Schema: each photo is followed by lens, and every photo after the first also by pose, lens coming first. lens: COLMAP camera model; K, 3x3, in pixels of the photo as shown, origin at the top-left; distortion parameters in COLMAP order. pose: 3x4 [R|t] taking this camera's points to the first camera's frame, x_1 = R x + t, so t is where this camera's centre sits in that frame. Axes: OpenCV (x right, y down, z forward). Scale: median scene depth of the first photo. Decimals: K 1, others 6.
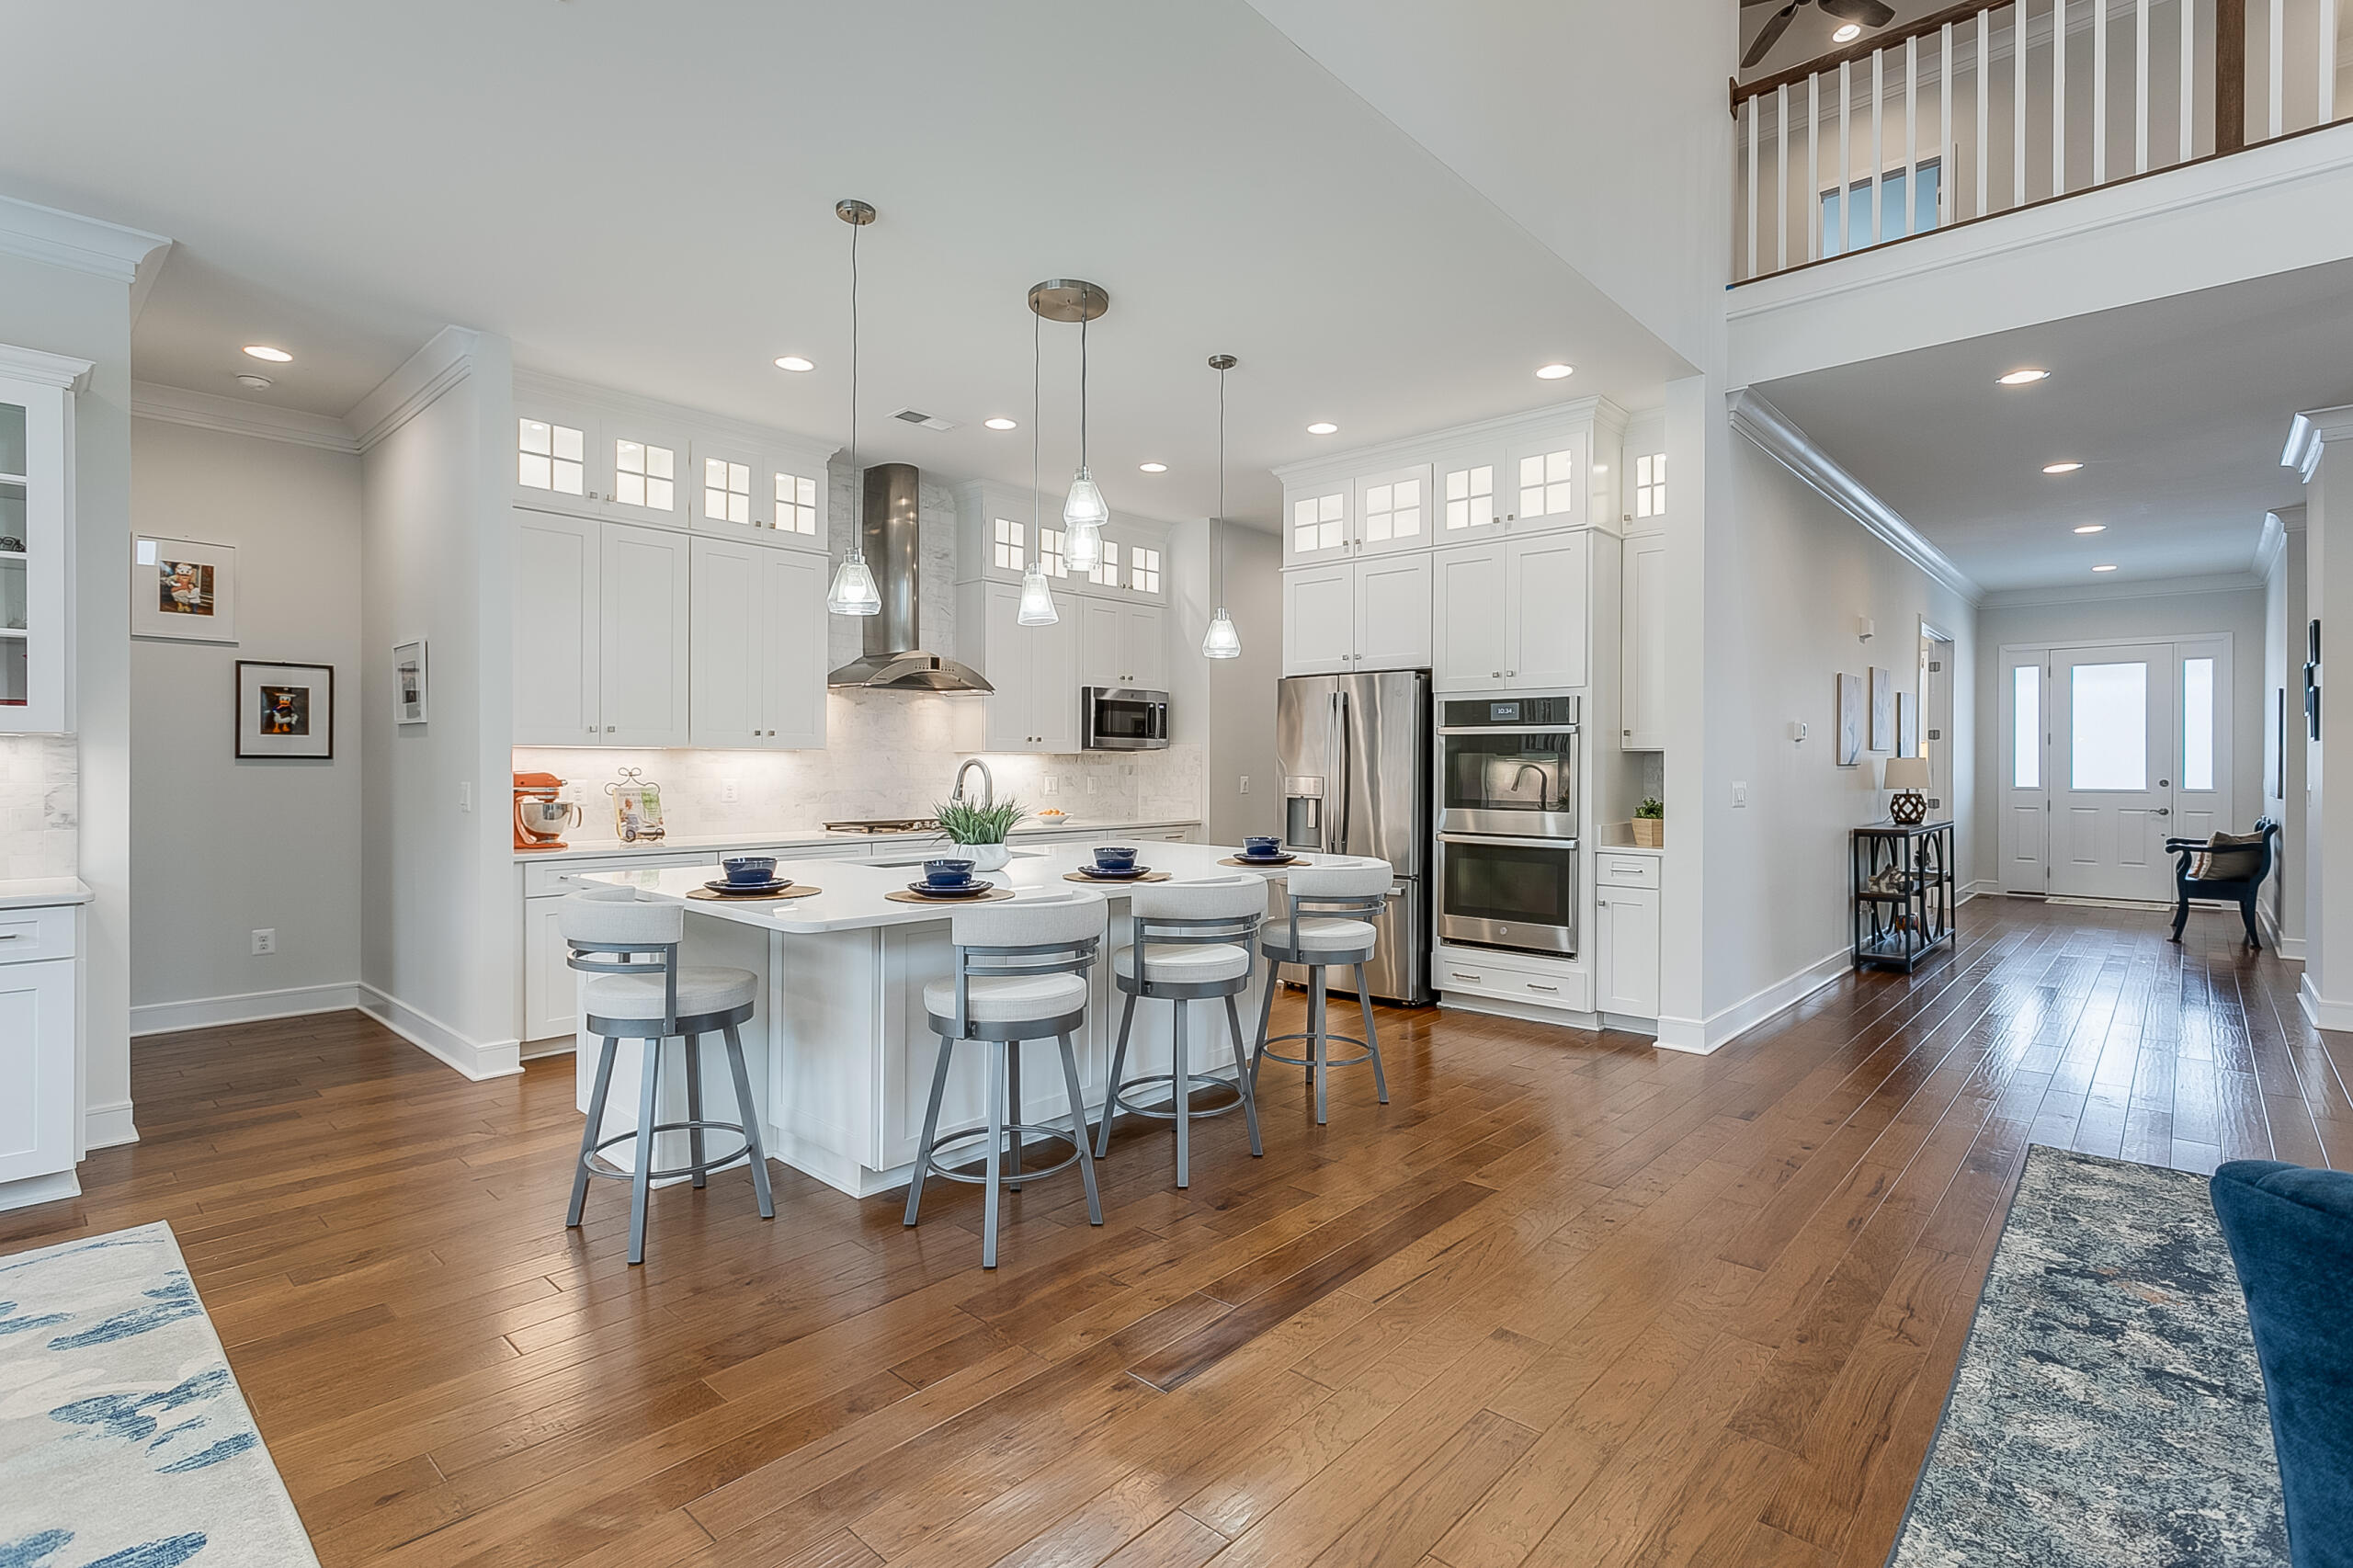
lens RADIAL K [[1108.1, 0, 1194.1], [0, 1108.1, 768.6], [0, 0, 1]] dist [0.003118, 0.001061]
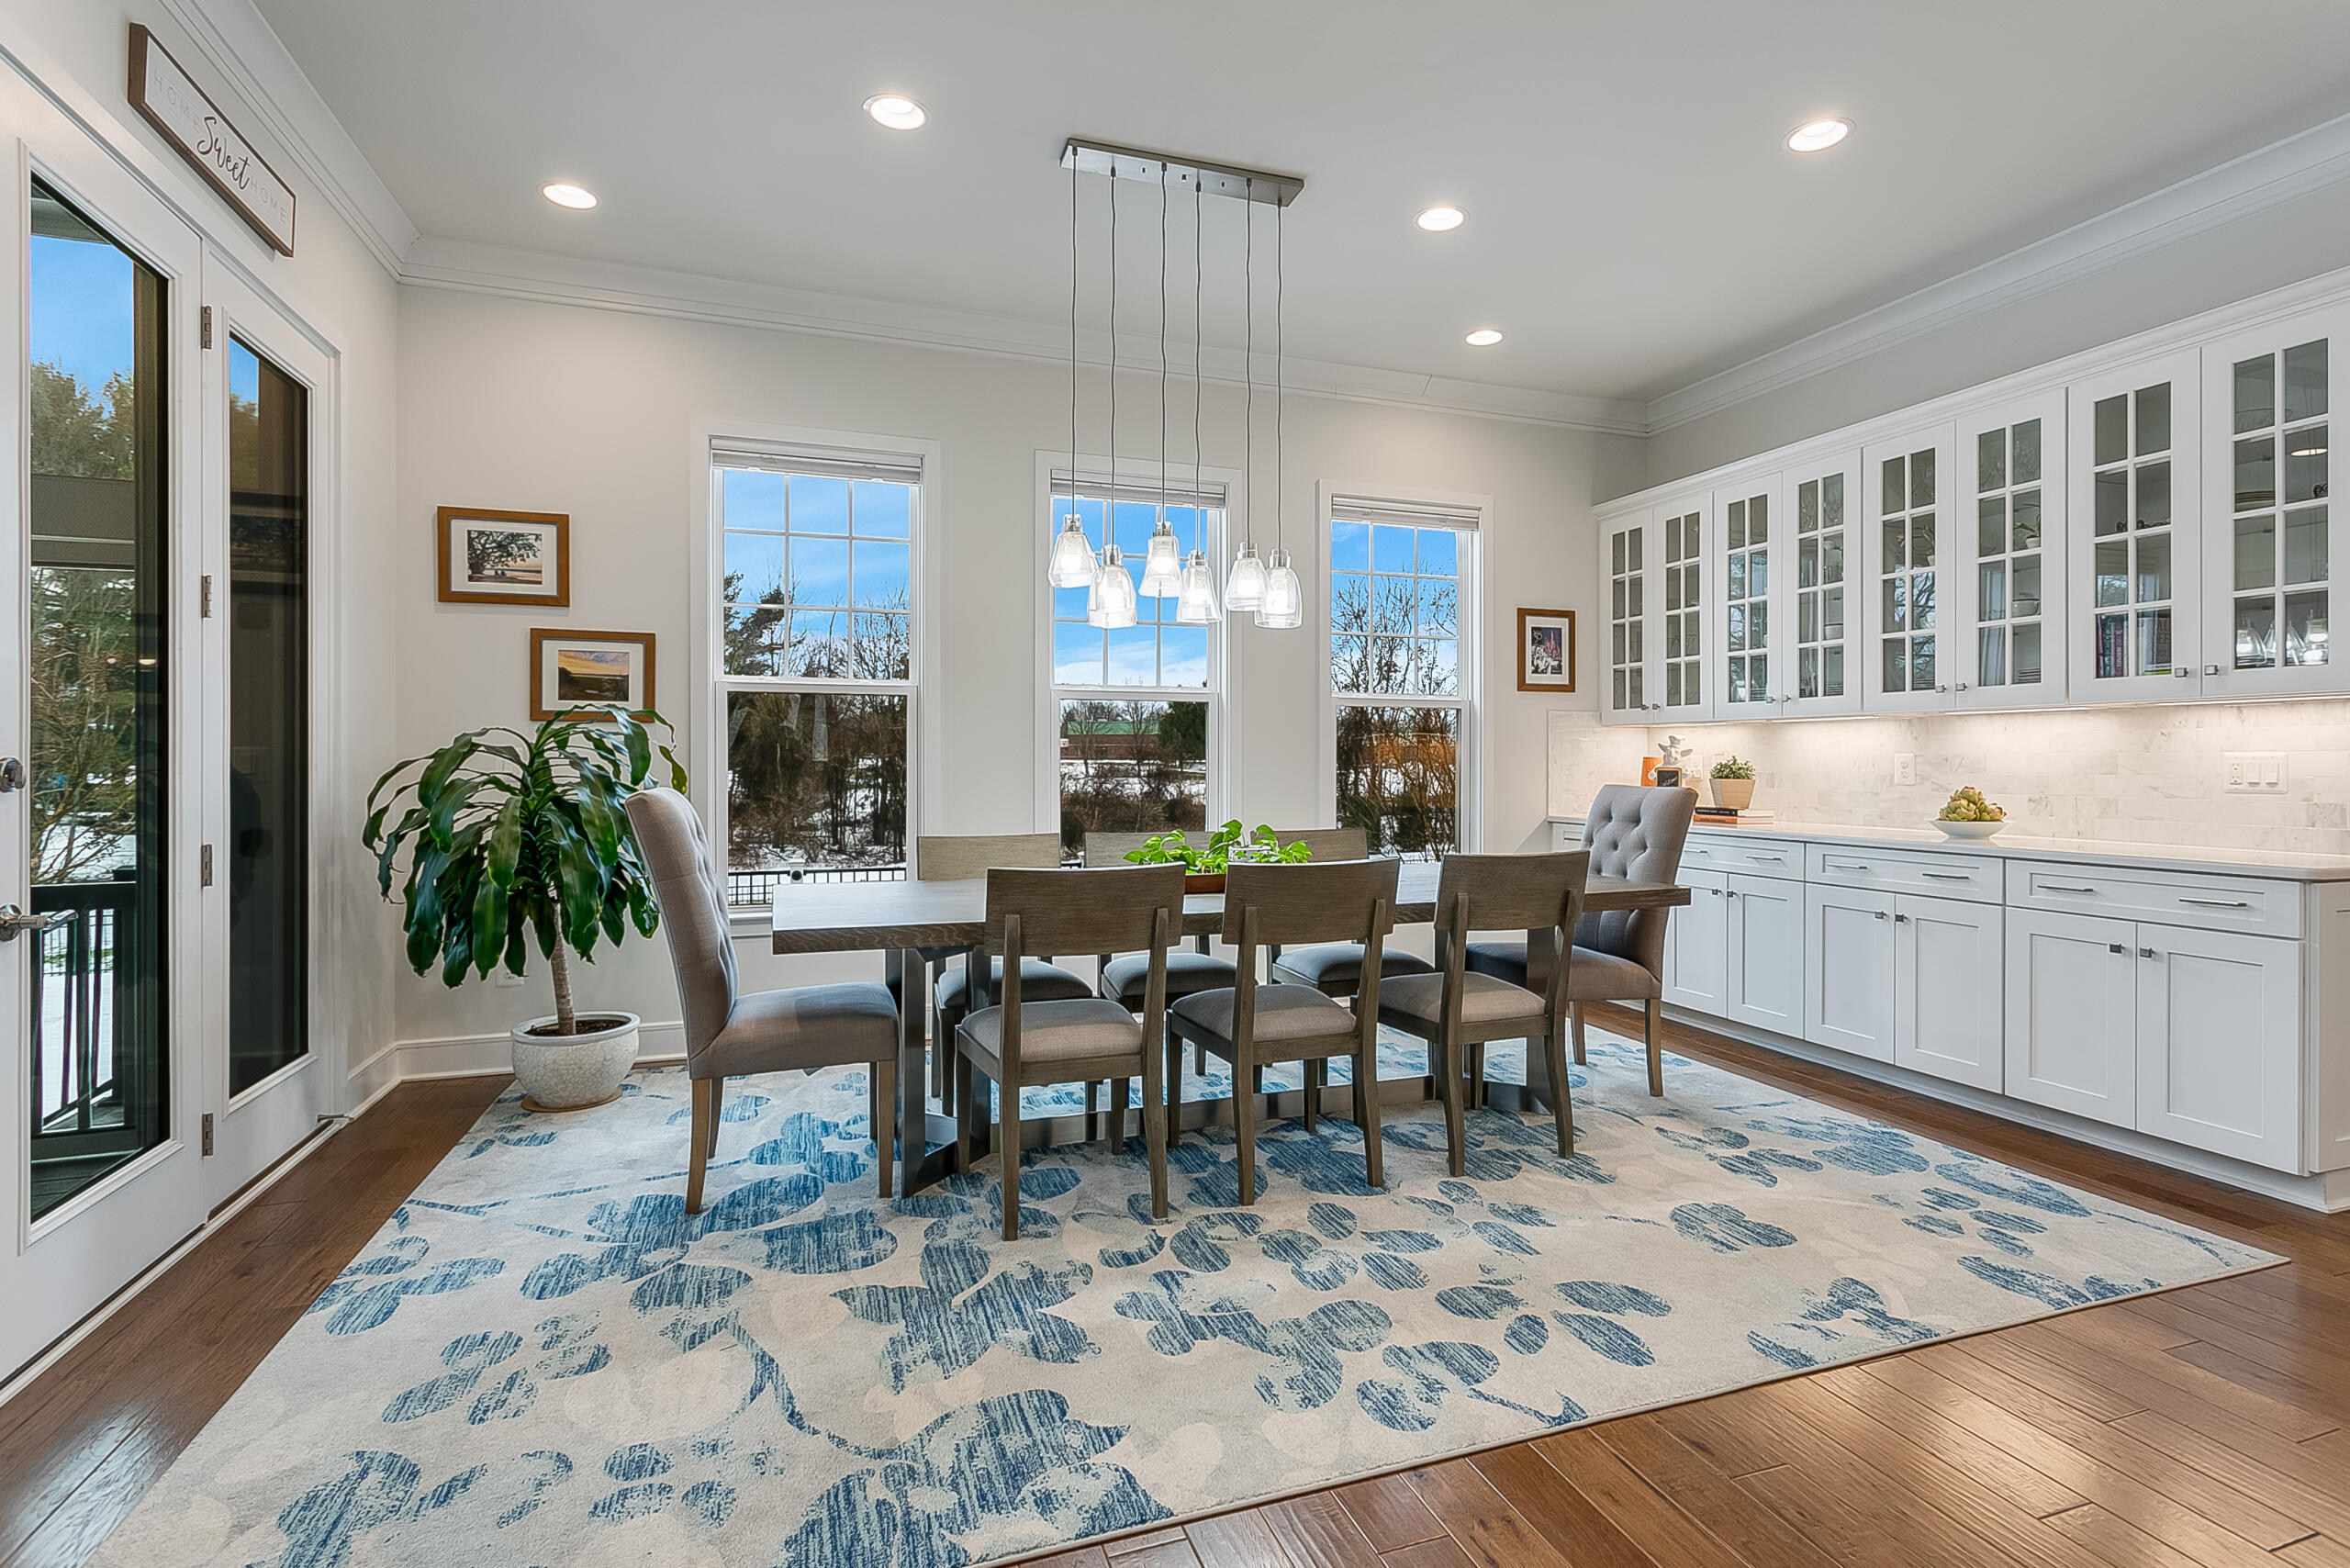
lens RADIAL K [[1129.6, 0, 1195.0], [0, 1129.6, 766.6], [0, 0, 1]] dist [0.002488, 0.001233]
pose [[-0.472574, -0.000498, -0.881291, 0.134715], [-0.005337, 0.999983, 0.002297, 0.019925], [0.881275, 0.005789, -0.472568, 0.393106]]
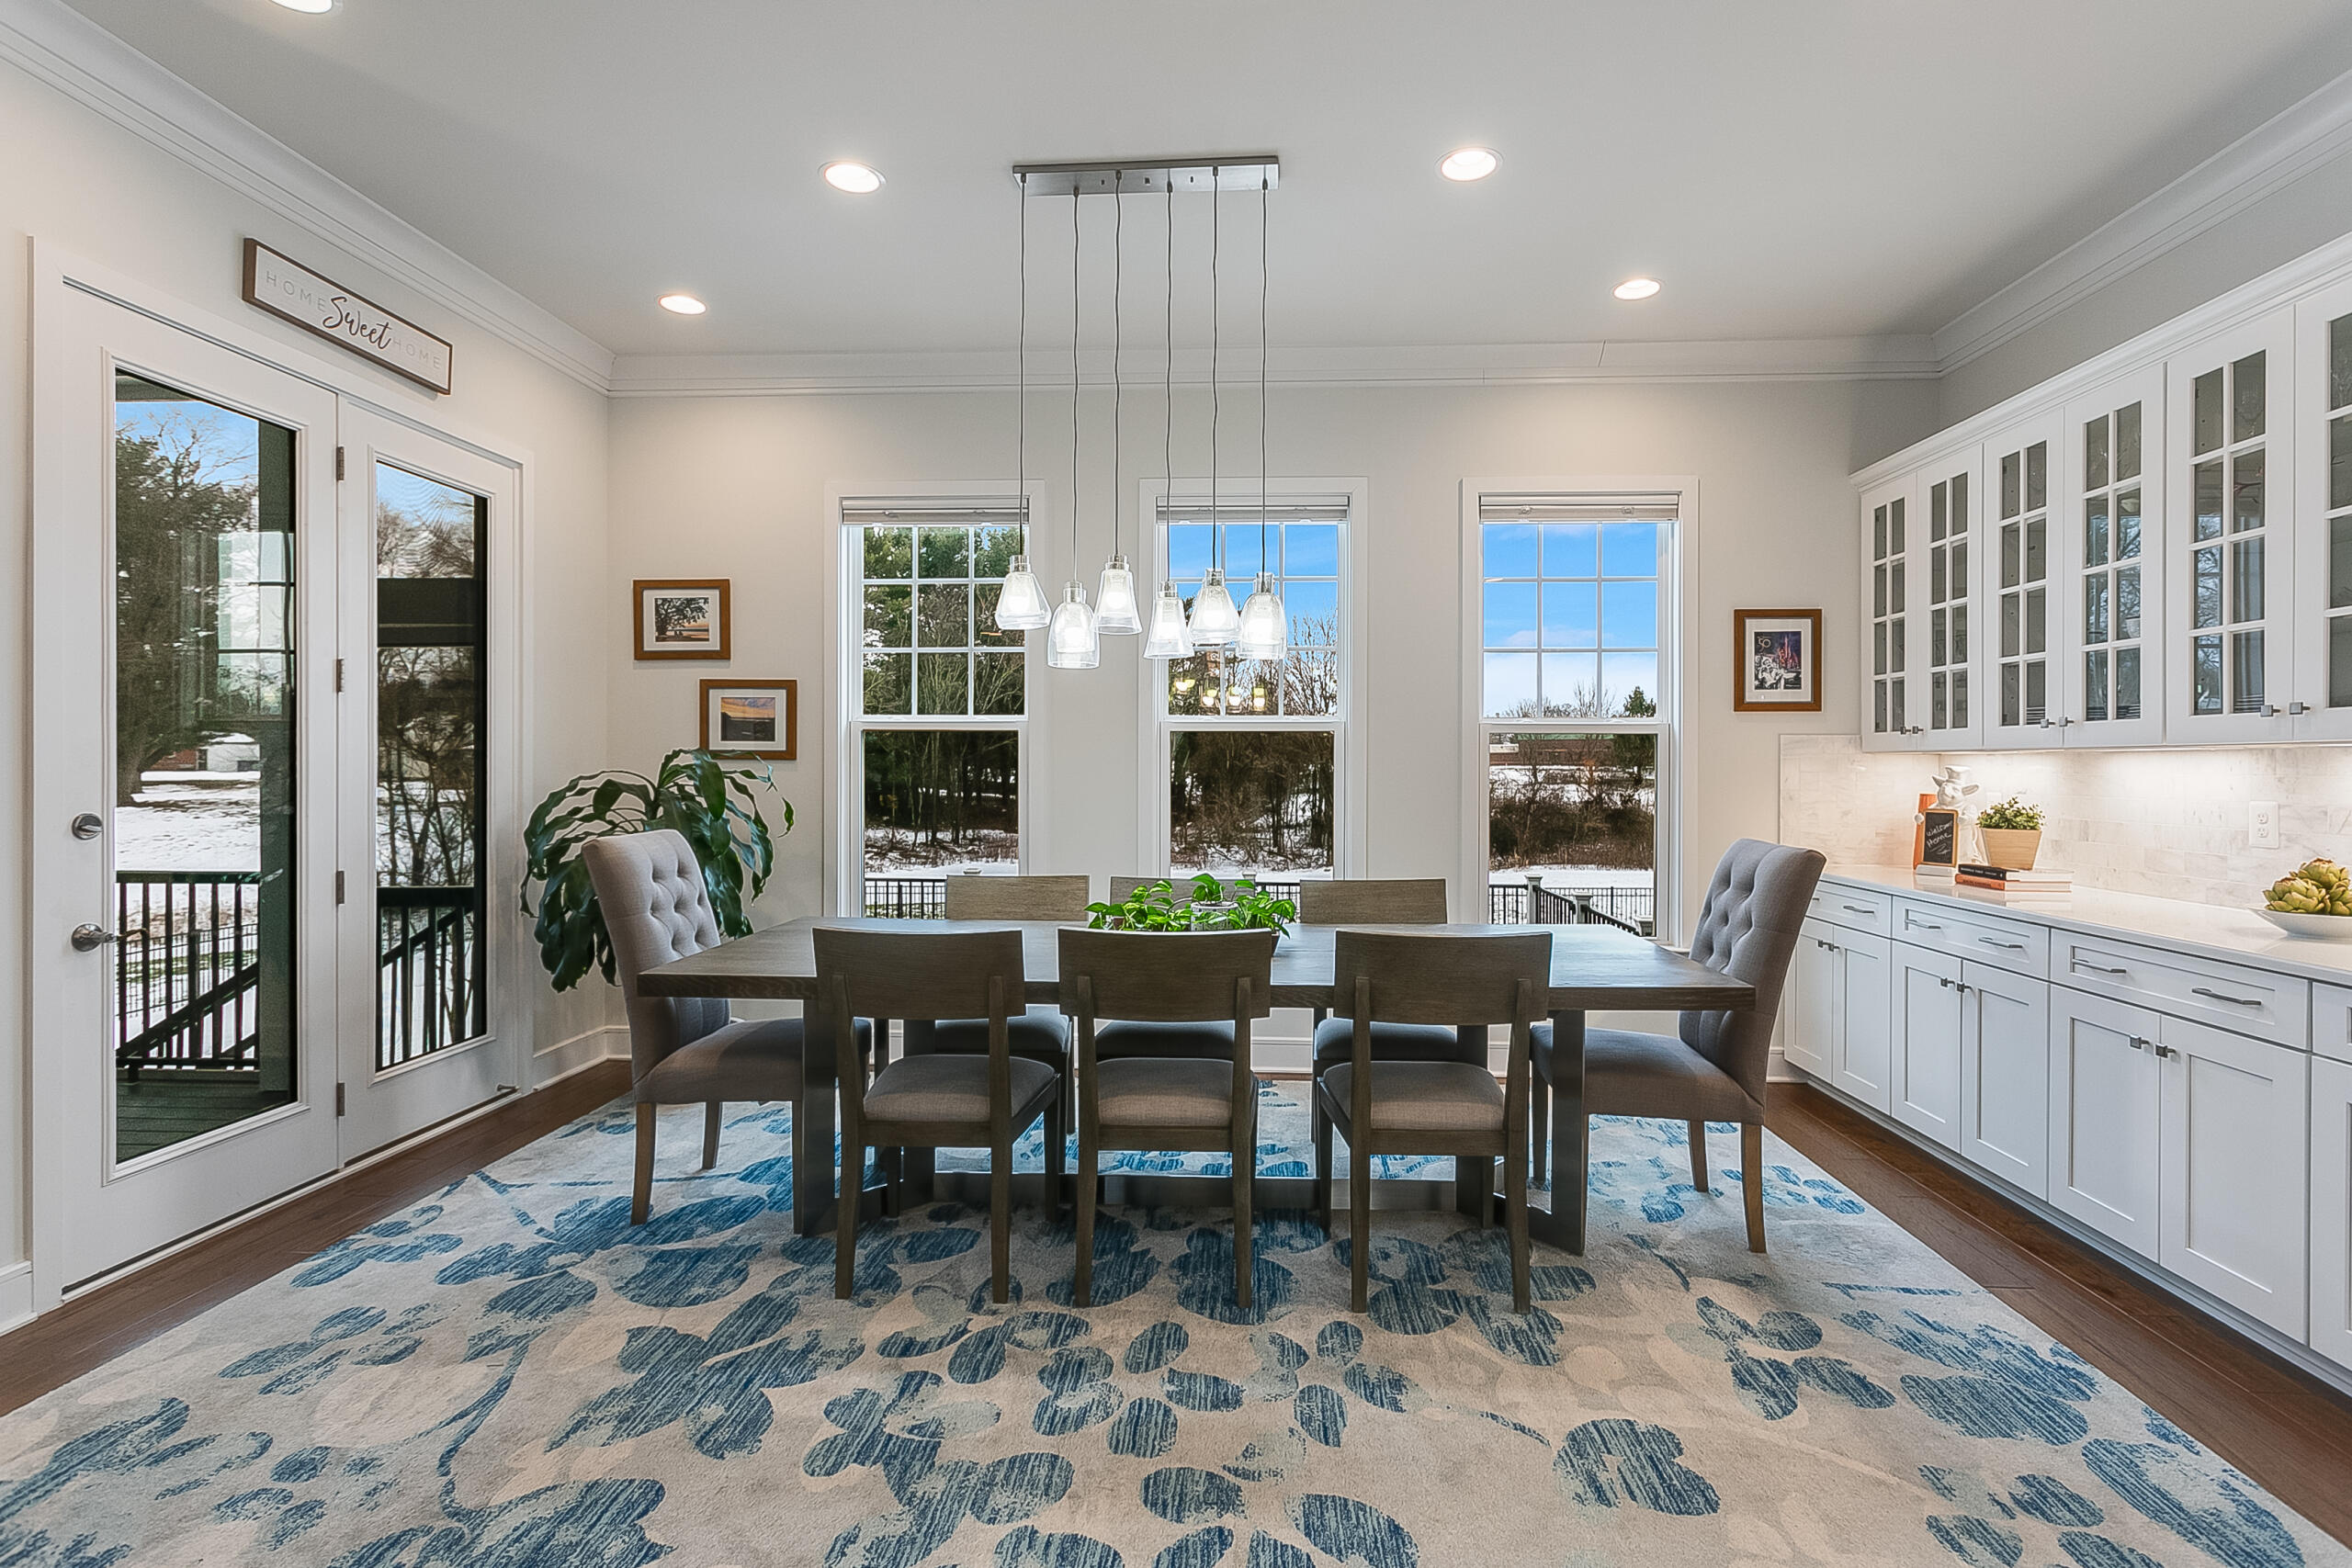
lens RADIAL K [[1112.9, 0, 1195.4], [0, 1112.9, 771.8], [0, 0, 1]] dist [0.002714, 0.000788]
pose [[-0.777804, -0.002573, -0.628502, -0.091307], [-0.007514, 0.999958, 0.005205, -0.005908], [0.628462, 0.008771, -0.777791, 0.568001]]
